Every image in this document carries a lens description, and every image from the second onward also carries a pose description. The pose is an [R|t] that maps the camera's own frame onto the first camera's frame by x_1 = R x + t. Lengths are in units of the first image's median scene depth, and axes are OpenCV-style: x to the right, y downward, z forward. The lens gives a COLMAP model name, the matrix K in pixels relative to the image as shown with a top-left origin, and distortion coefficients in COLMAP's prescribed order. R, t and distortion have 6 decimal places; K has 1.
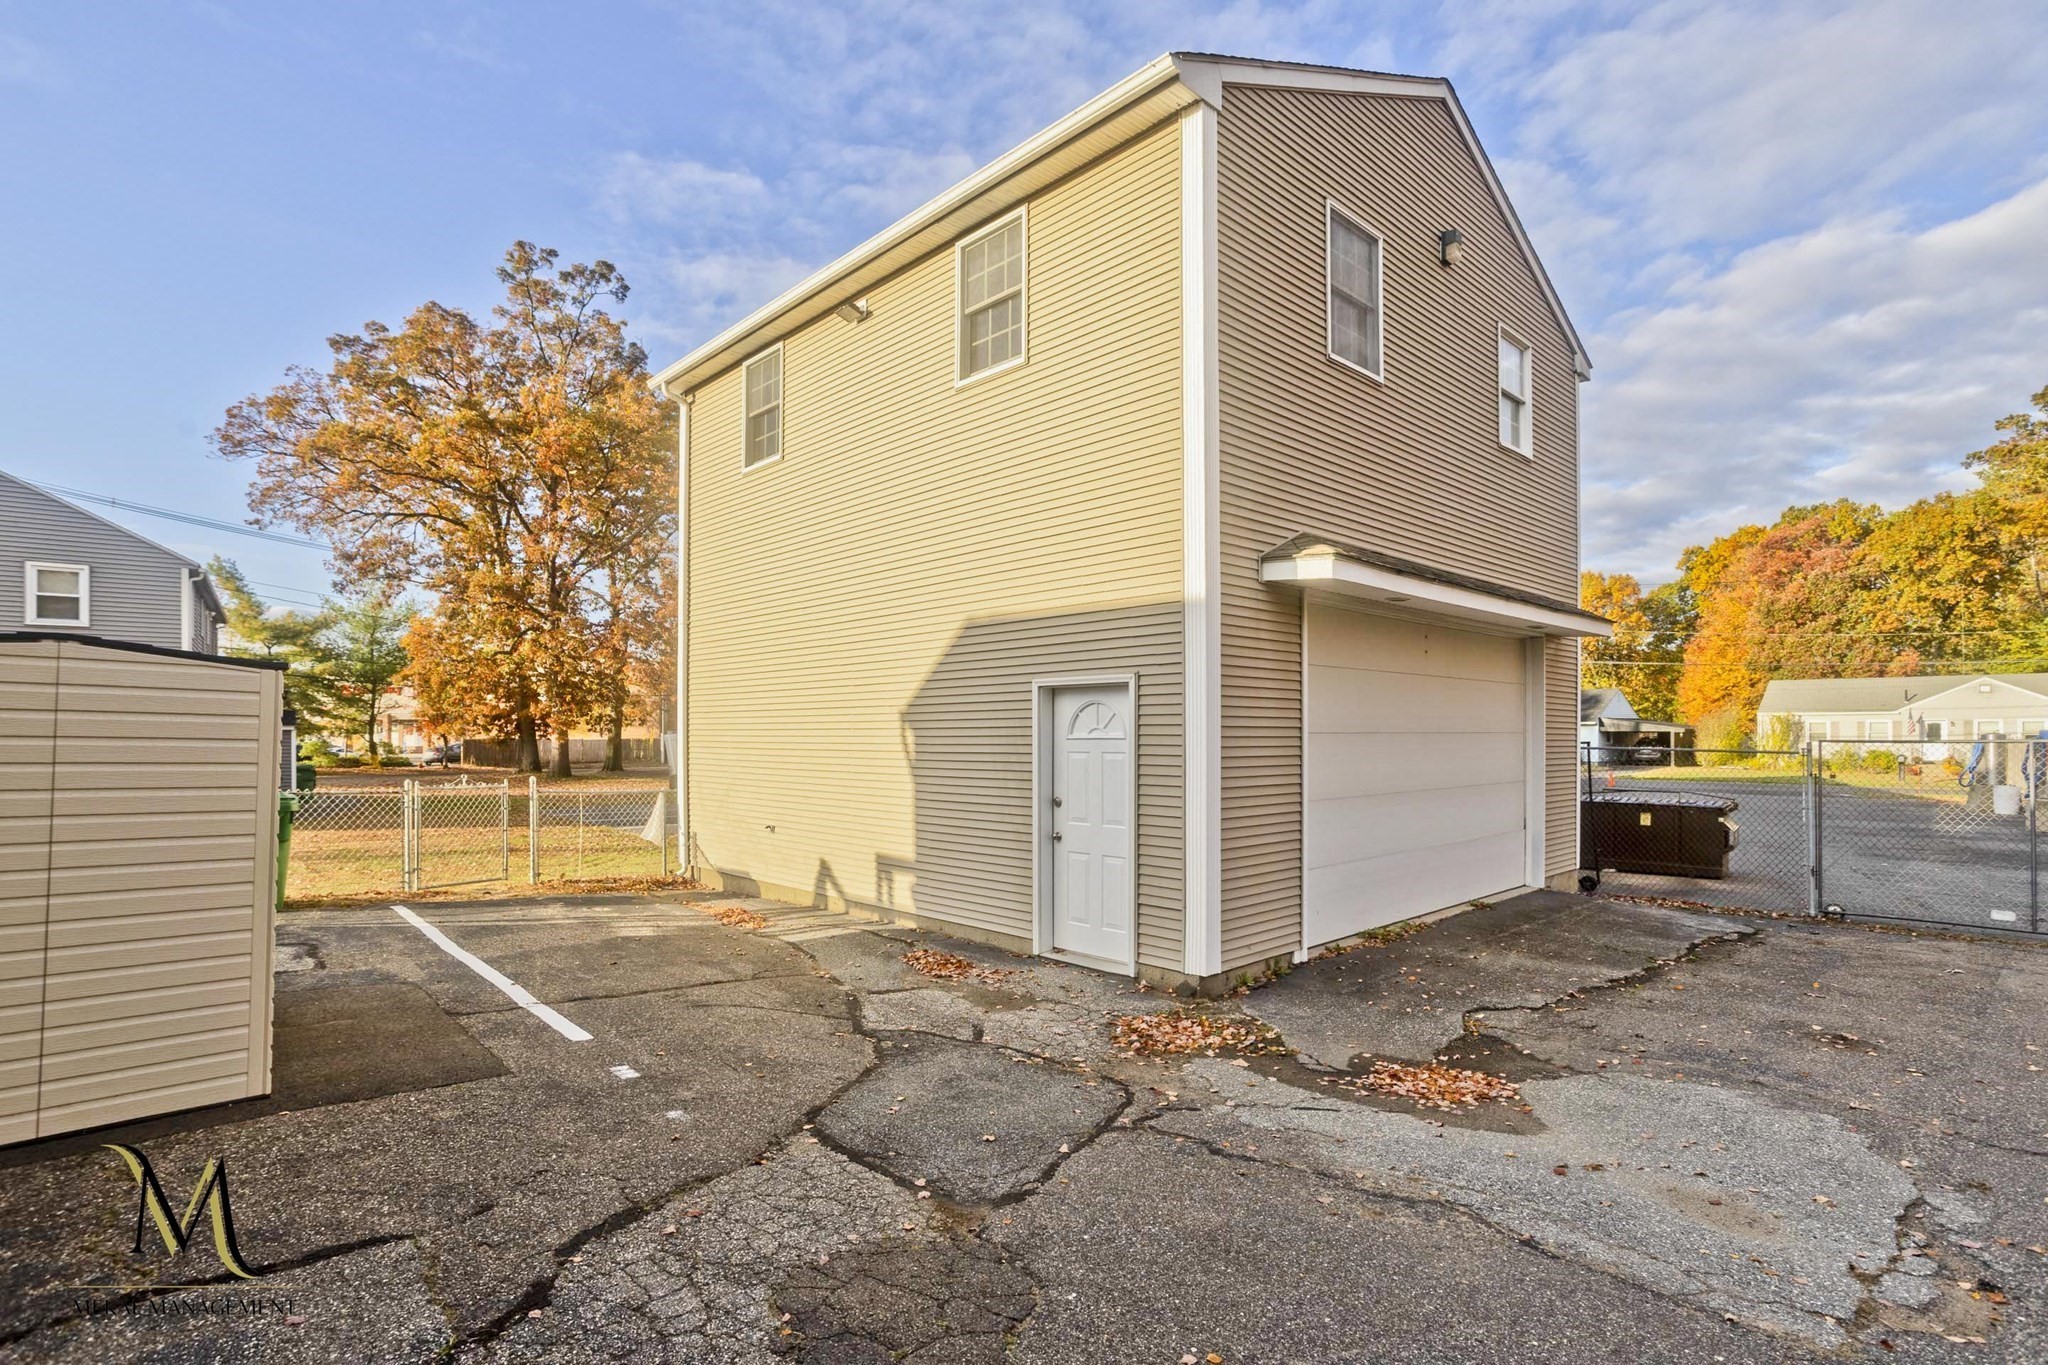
lens RADIAL K [[998.7, 0, 1042.6], [0, 998.7, 675.4], [0, 0, 1]] dist [-0.046709, 0.027975]
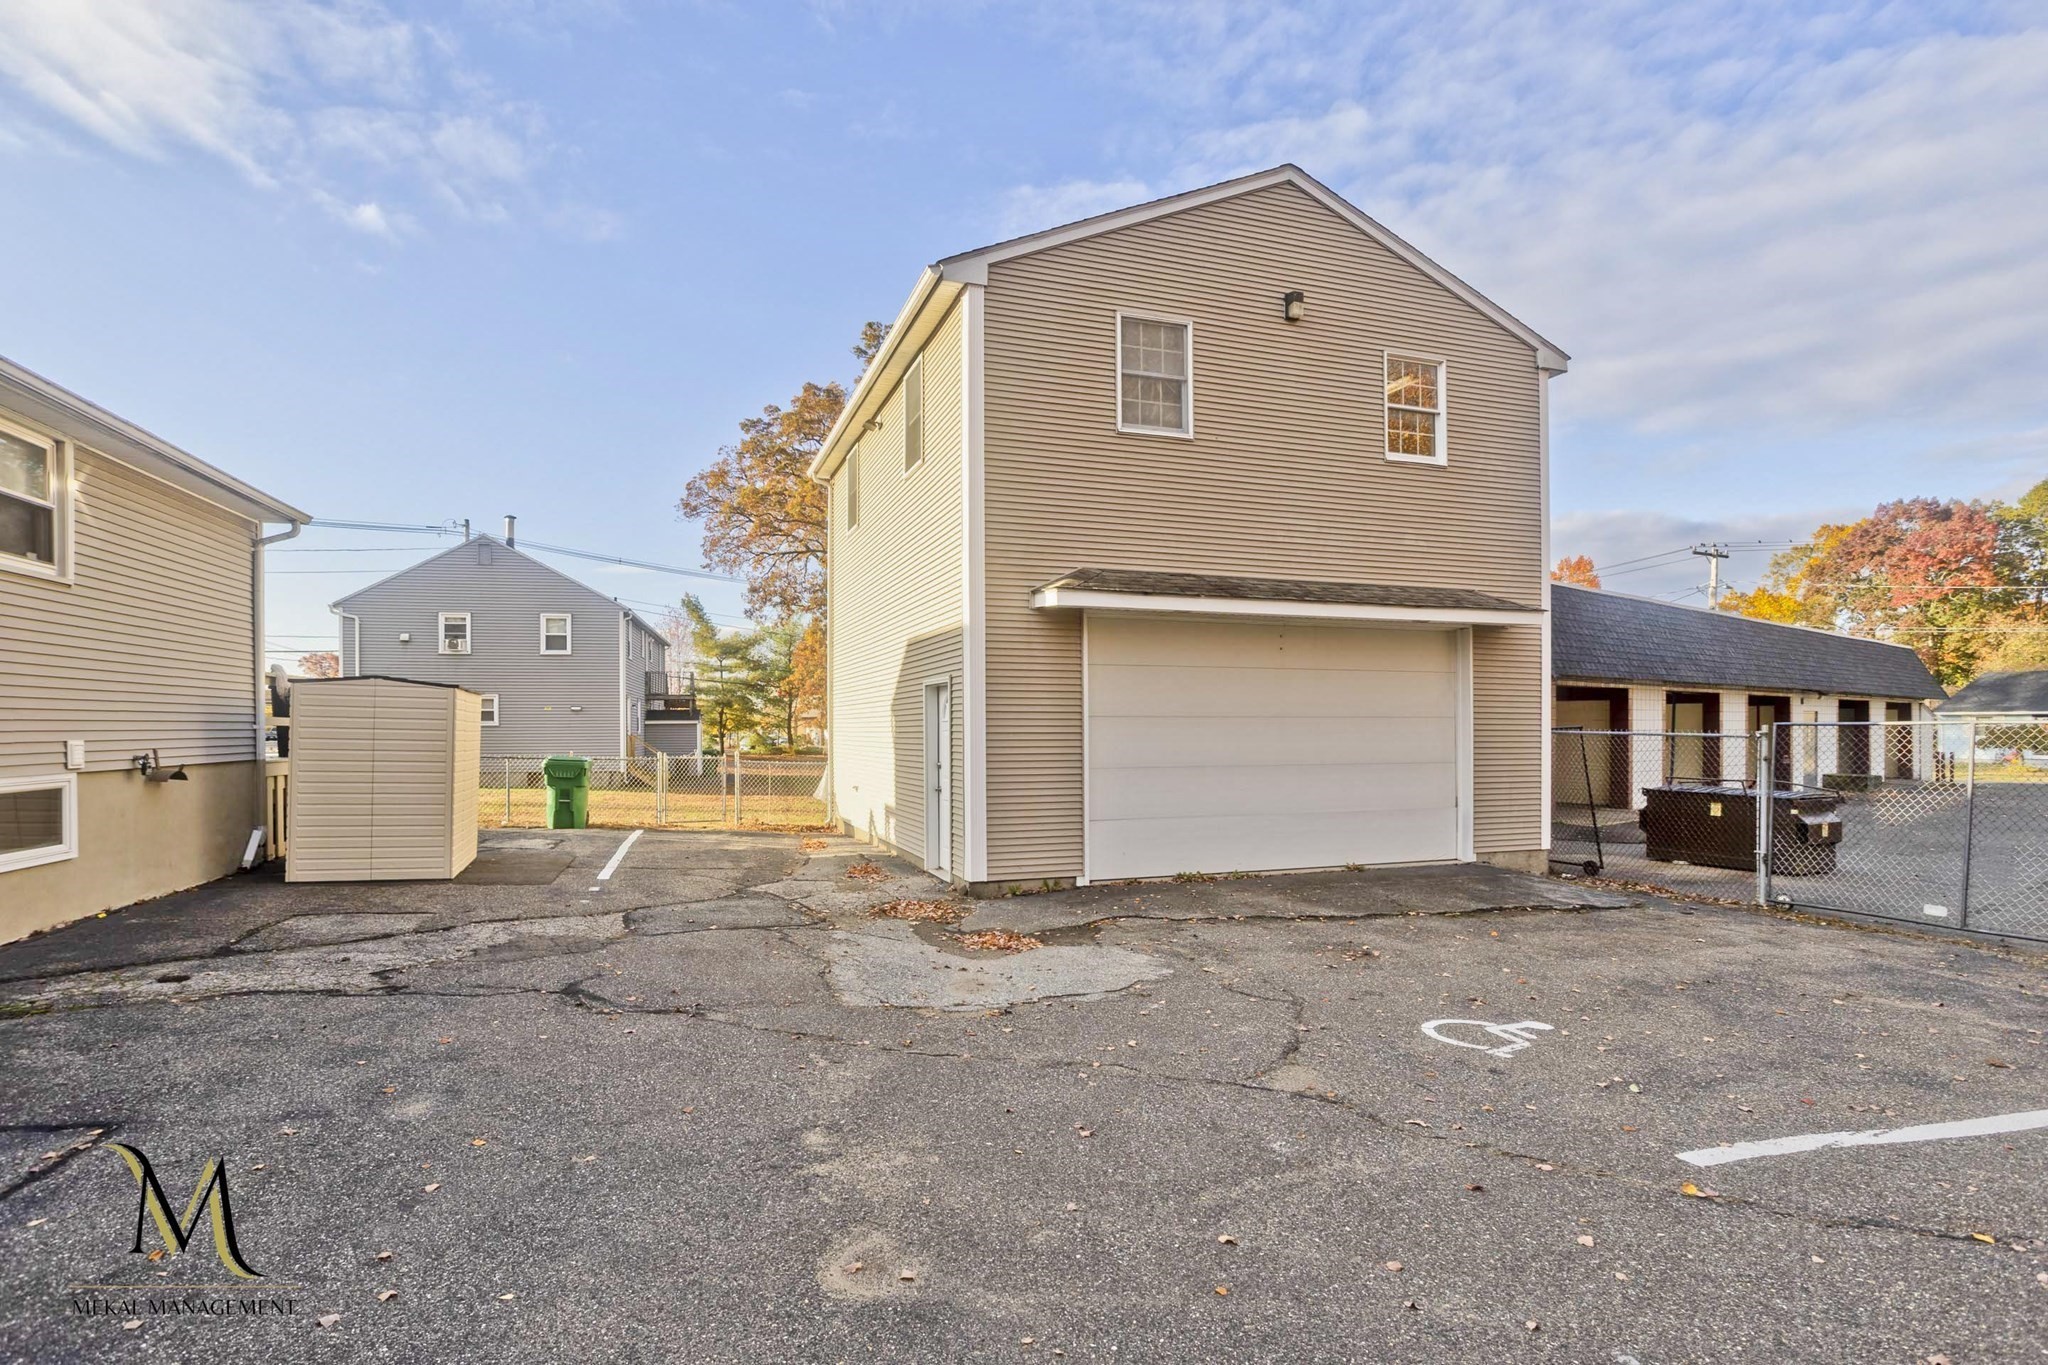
lens RADIAL K [[1019.3, 0, 1024.0], [0, 1019.3, 682.5], [0, 0, 1]] dist [-0.021597, 0.000081]
pose [[0.905809, -0.020876, -0.423171, 0.388230], [0.027103, 0.999595, 0.008702, -0.003140], [0.422818, -0.019351, 0.906008, -0.151421]]
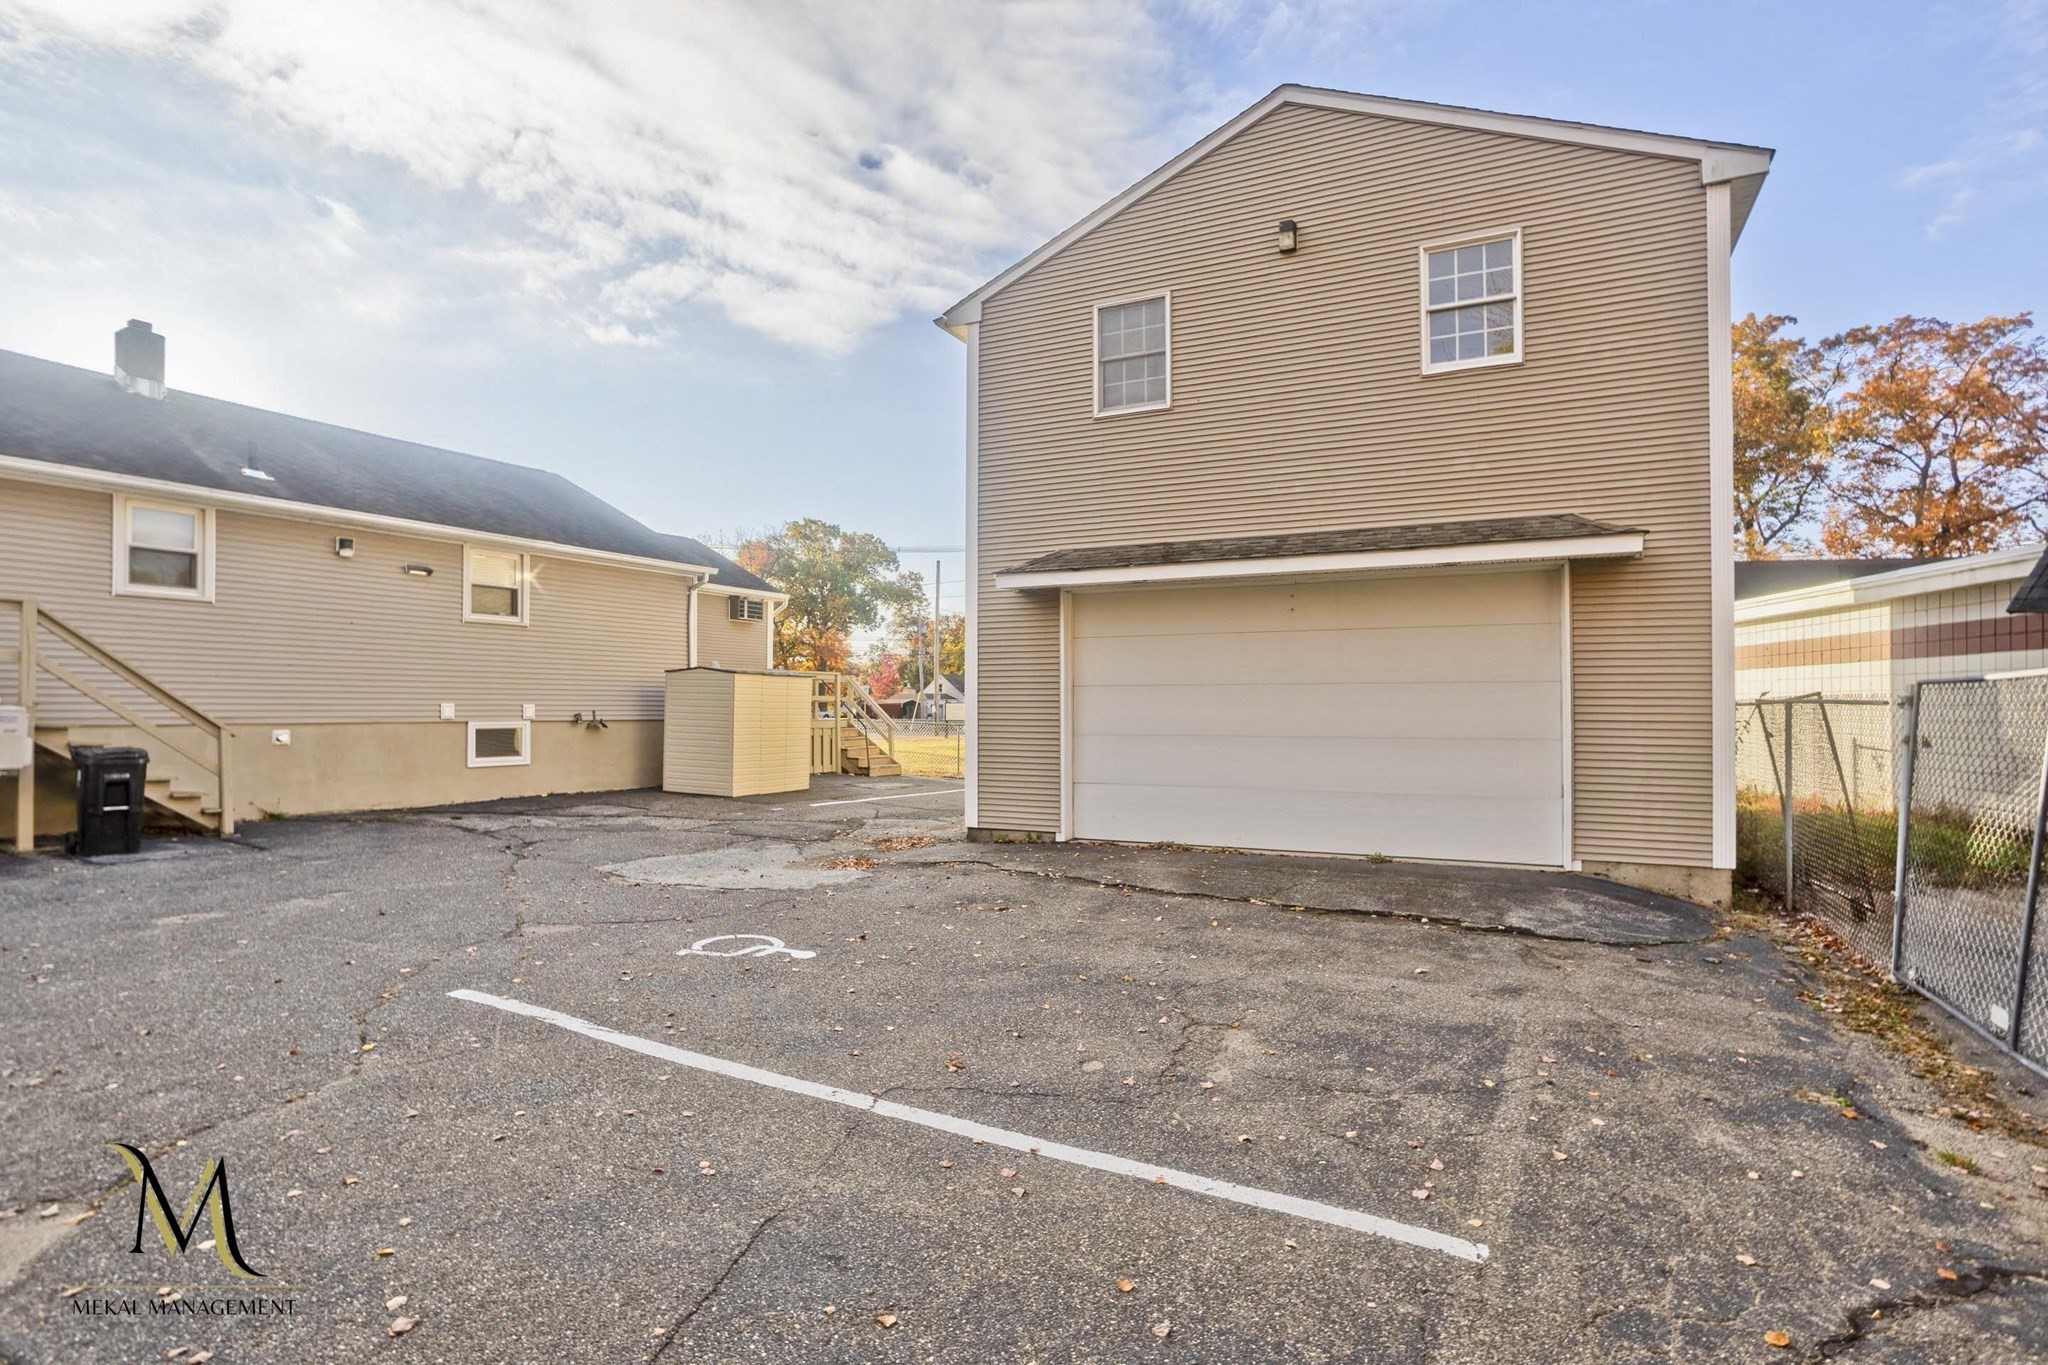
lens RADIAL K [[998.7, 0, 1042.6], [0, 998.7, 675.4], [0, 0, 1]] dist [-0.046709, 0.027975]
pose [[0.345772, -0.039362, -0.937493, 0.822476], [0.050662, 0.998446, -0.023235, 0.035458], [0.936950, -0.039461, 0.347229, 0.224202]]
